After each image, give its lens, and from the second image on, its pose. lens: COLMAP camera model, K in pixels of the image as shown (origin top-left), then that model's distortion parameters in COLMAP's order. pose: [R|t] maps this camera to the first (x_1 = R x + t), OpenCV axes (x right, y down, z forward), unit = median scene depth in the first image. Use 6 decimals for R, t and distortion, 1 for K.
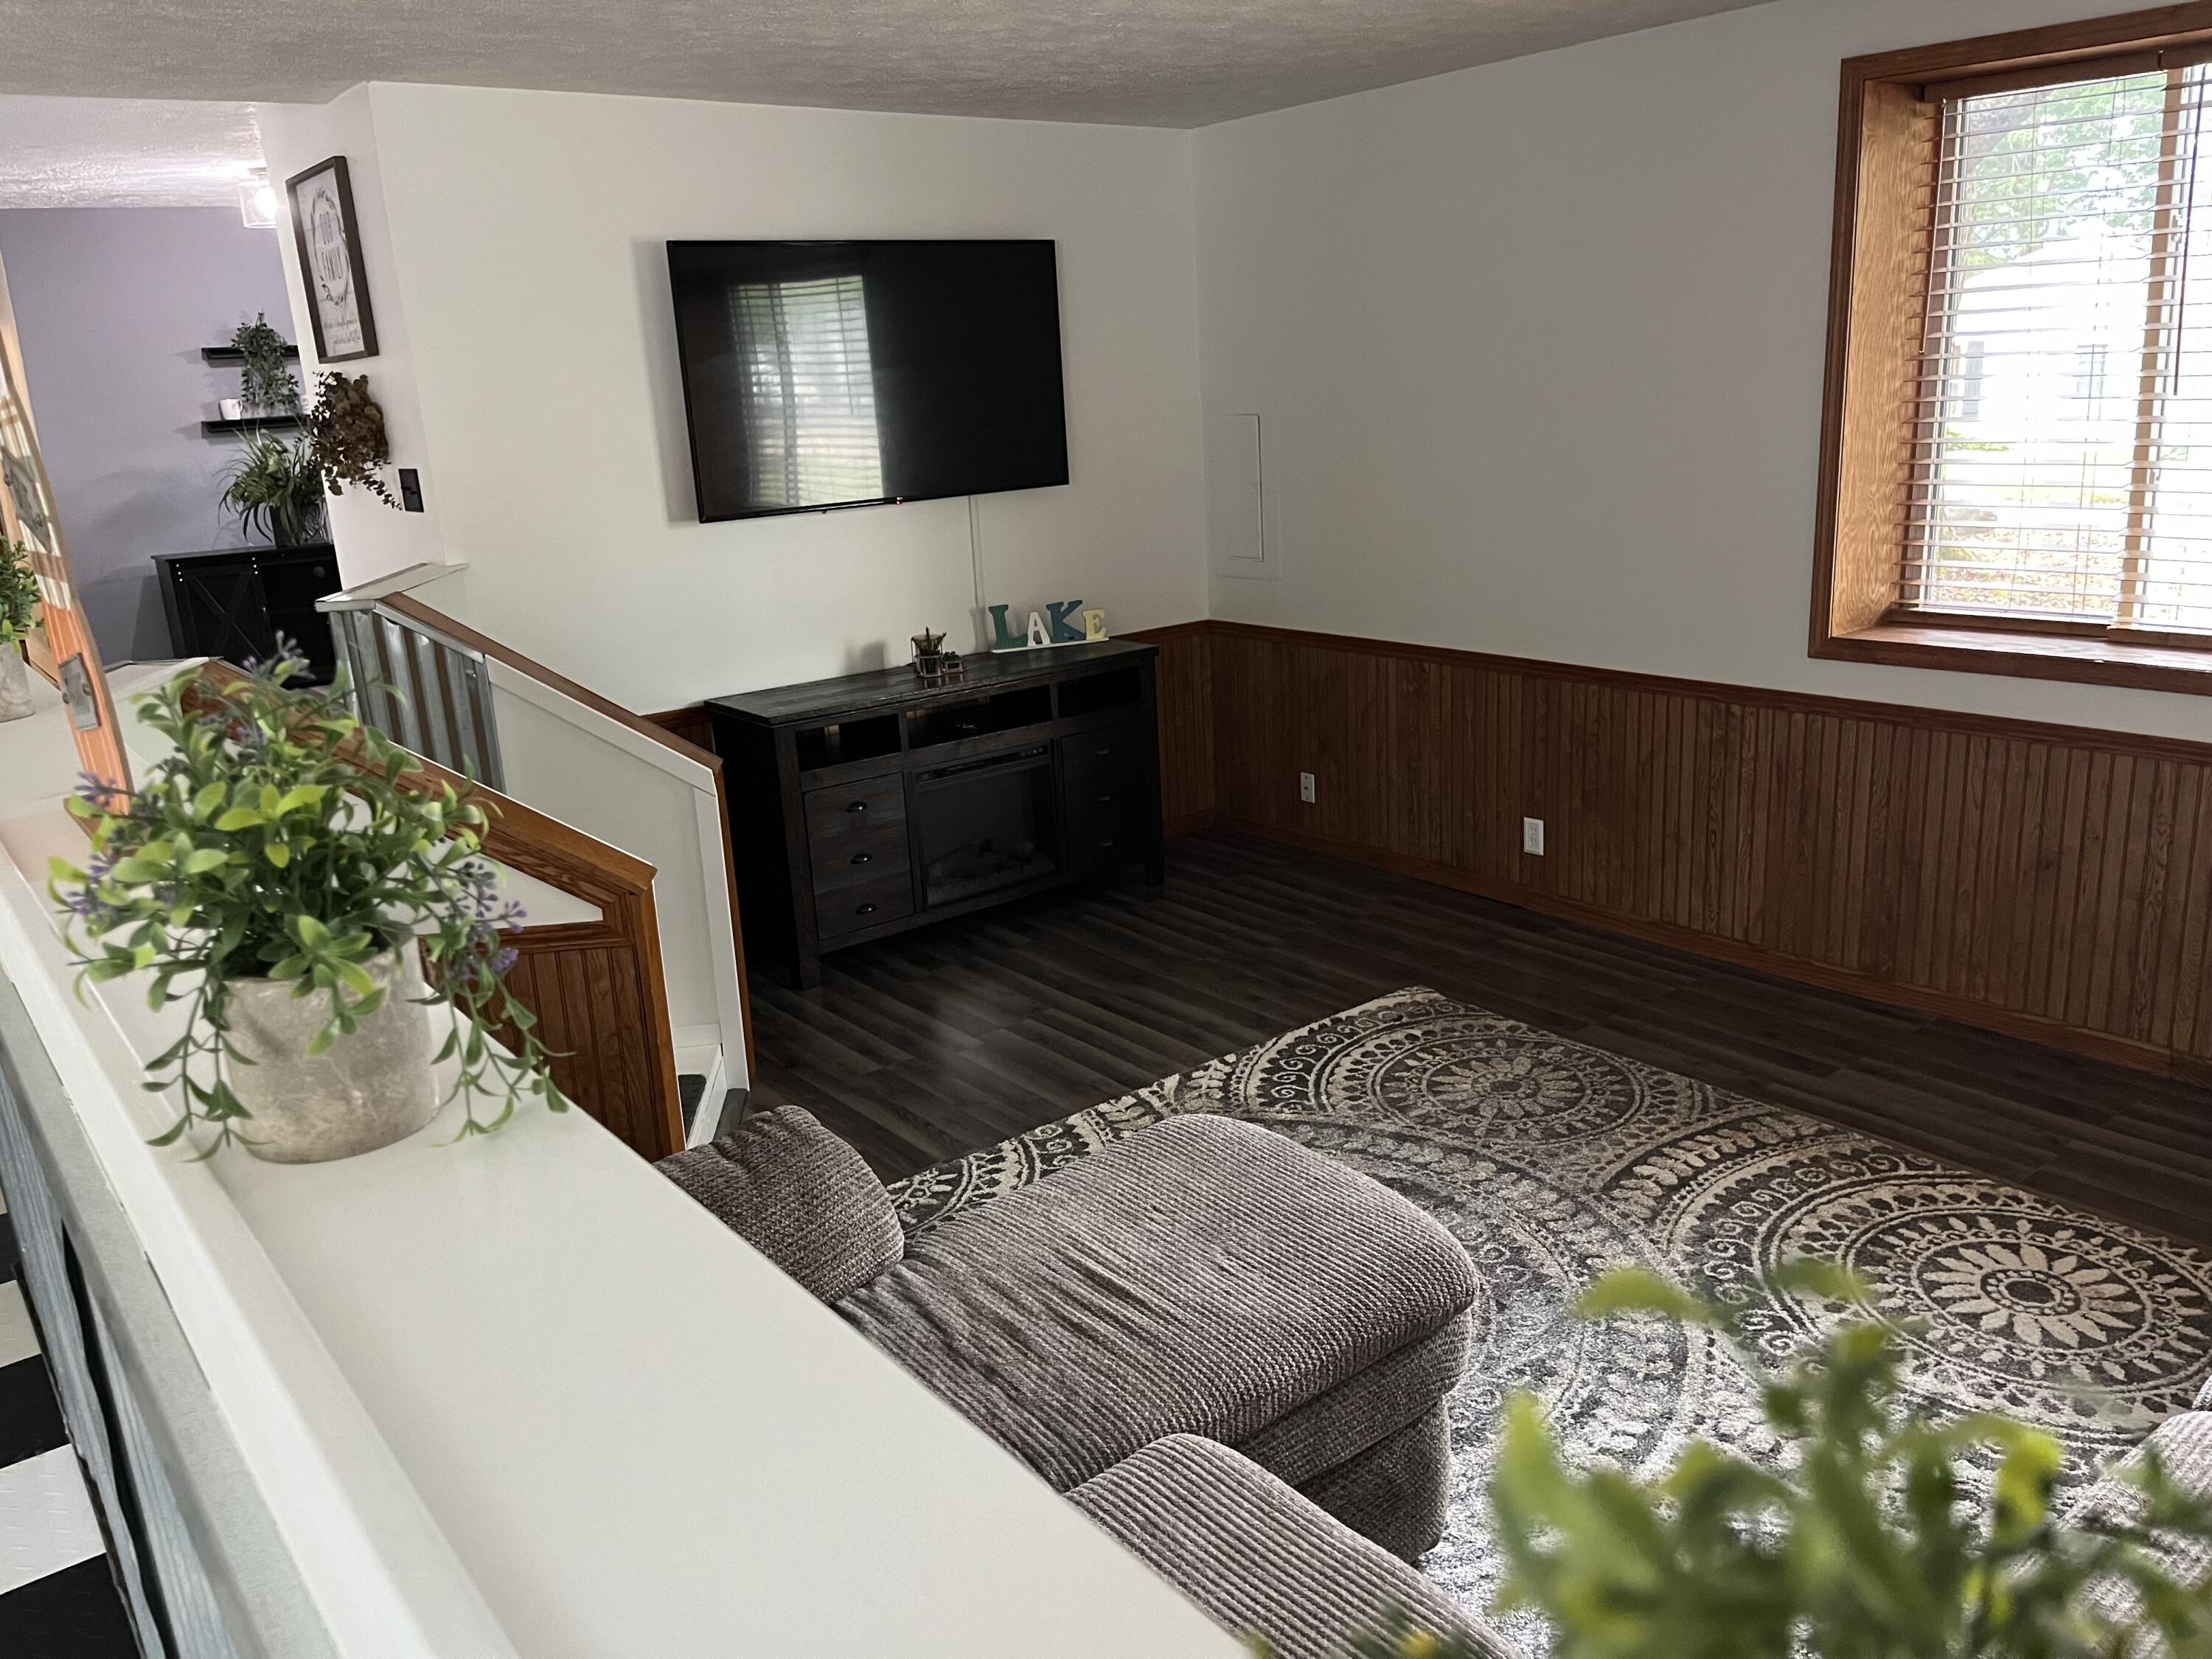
lens RADIAL K [[1713.7, 0, 1106.0], [0, 1713.7, 829.5], [0, 0, 1]] dist [-0.001051, -0.004152]
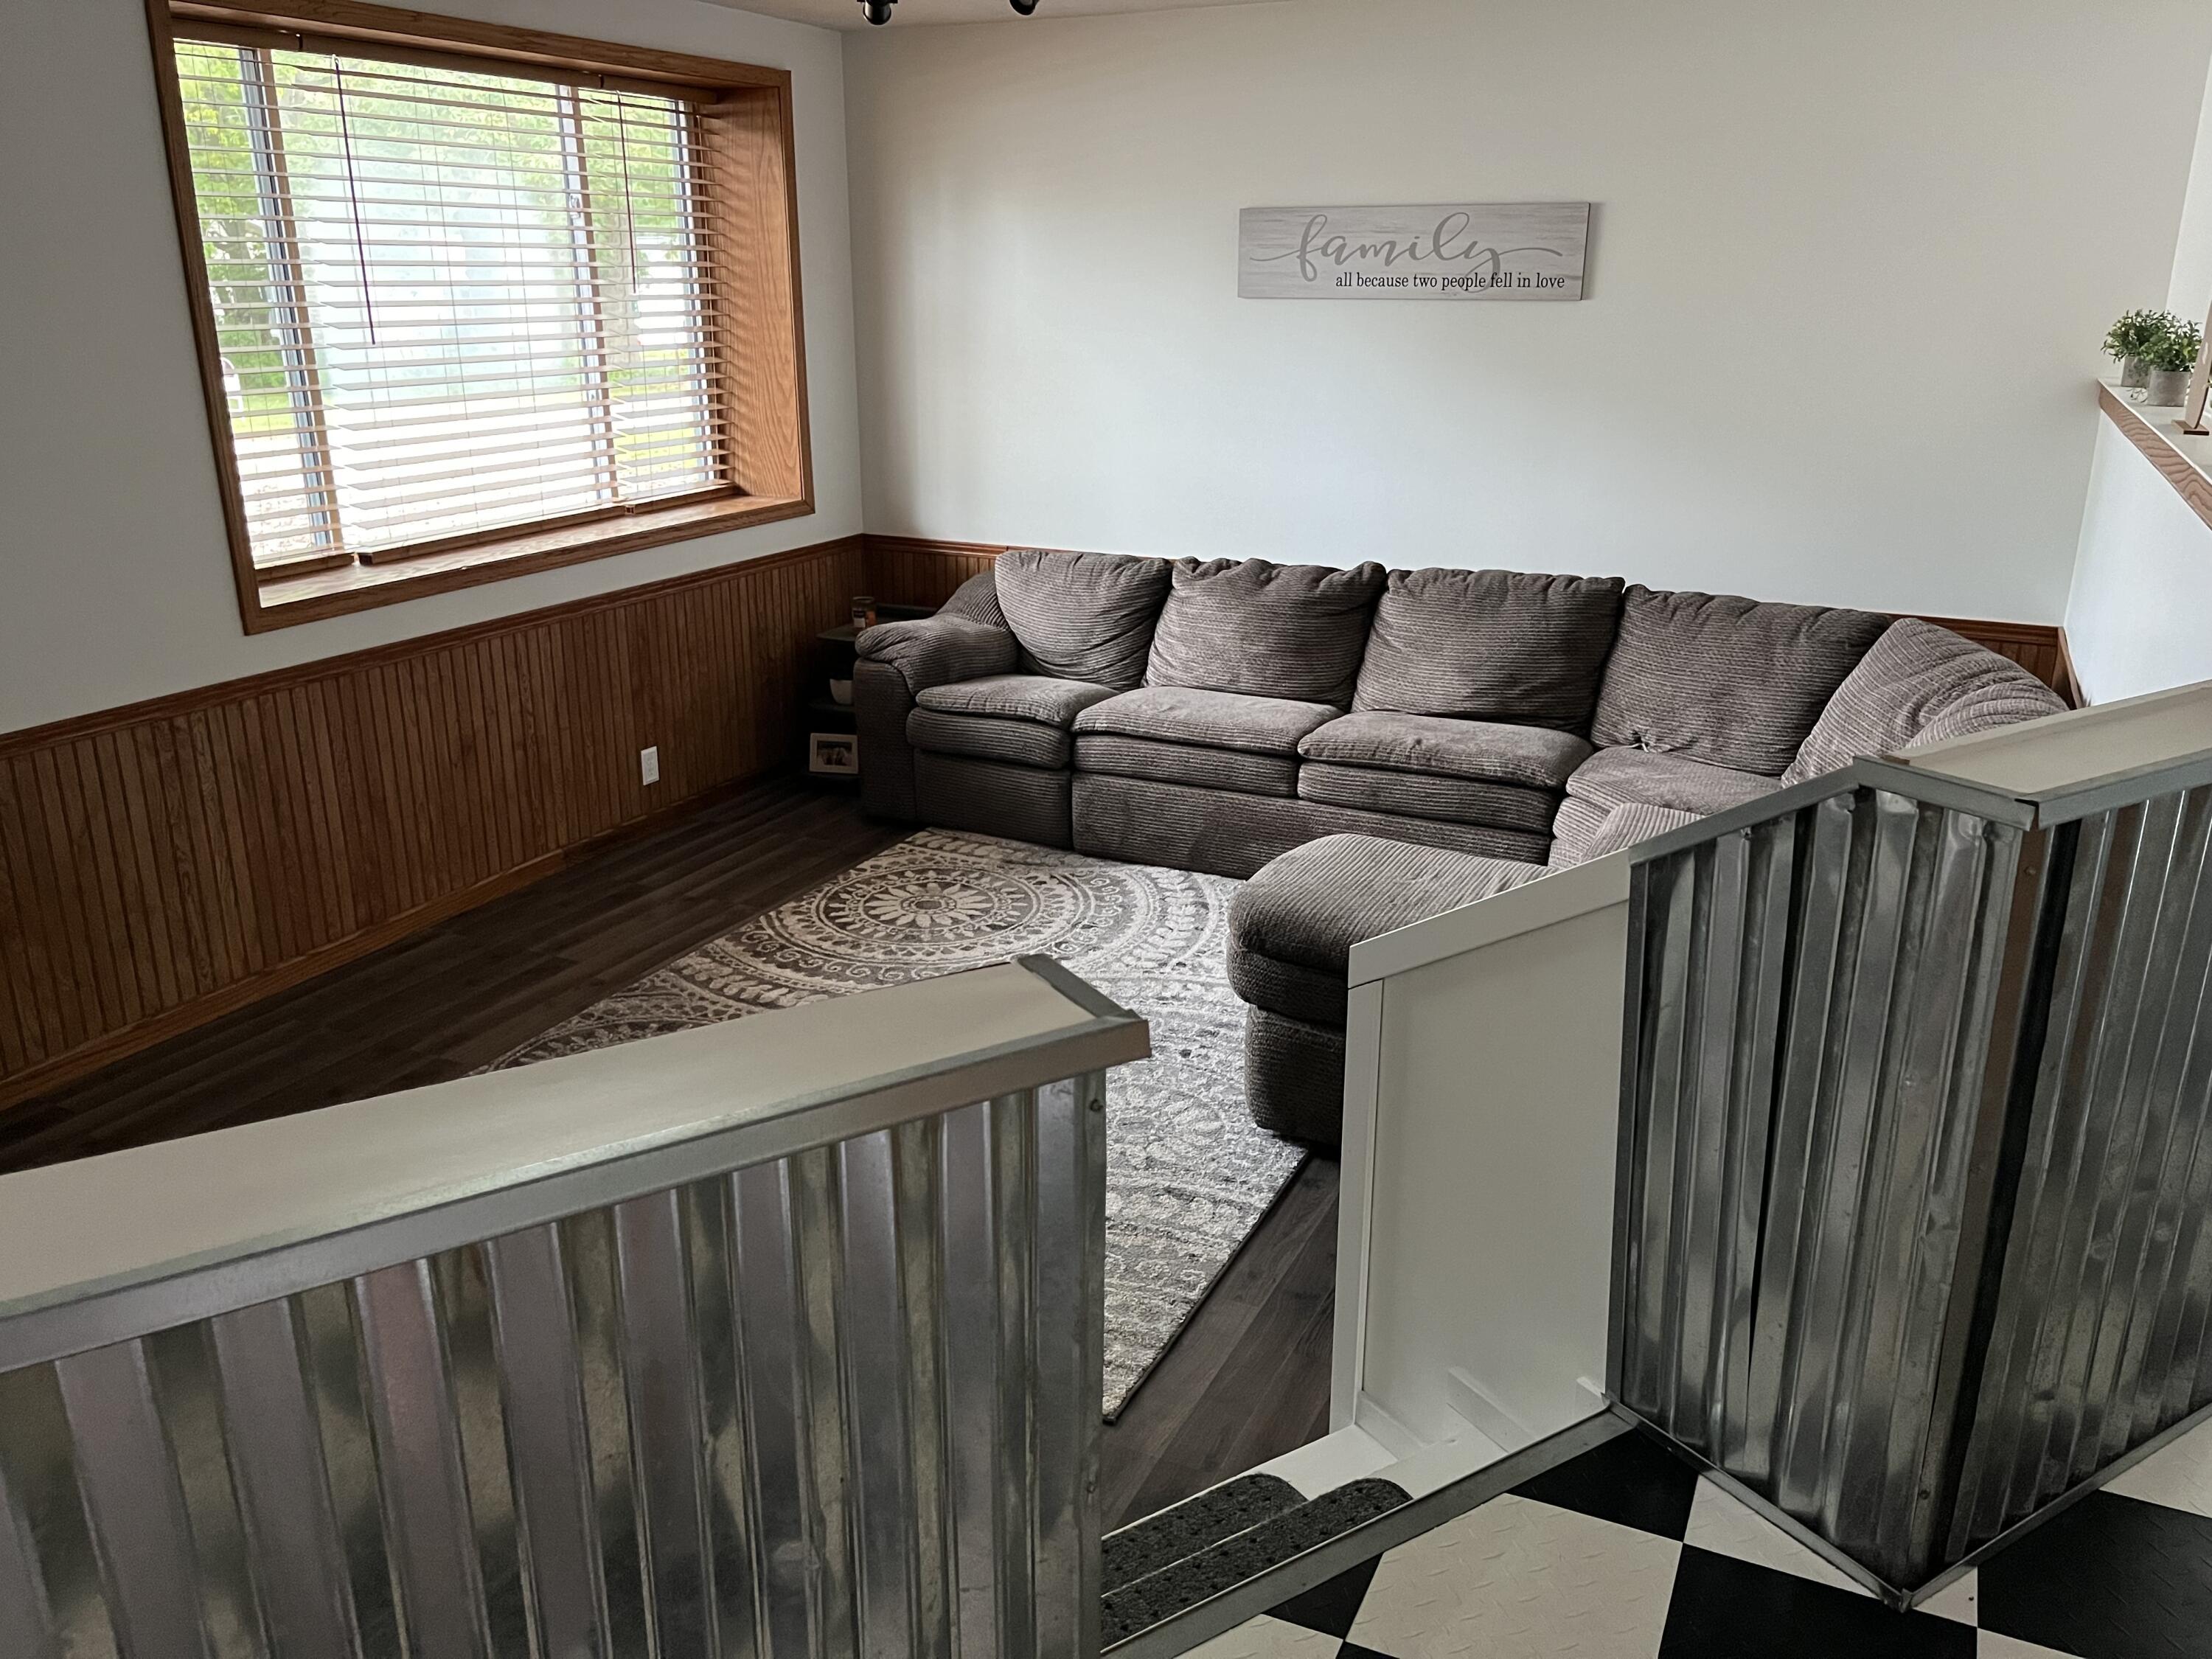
lens RADIAL K [[1721.6, 0, 1106.0], [0, 1721.6, 829.5], [0, 0, 1]] dist [0.033984, -0.000557]
pose [[-0.451090, -0.225630, 0.863486, -0.672369], [0.255333, 0.894448, 0.367108, -0.251494], [-0.855174, 0.386076, -0.345866, 1.054654]]
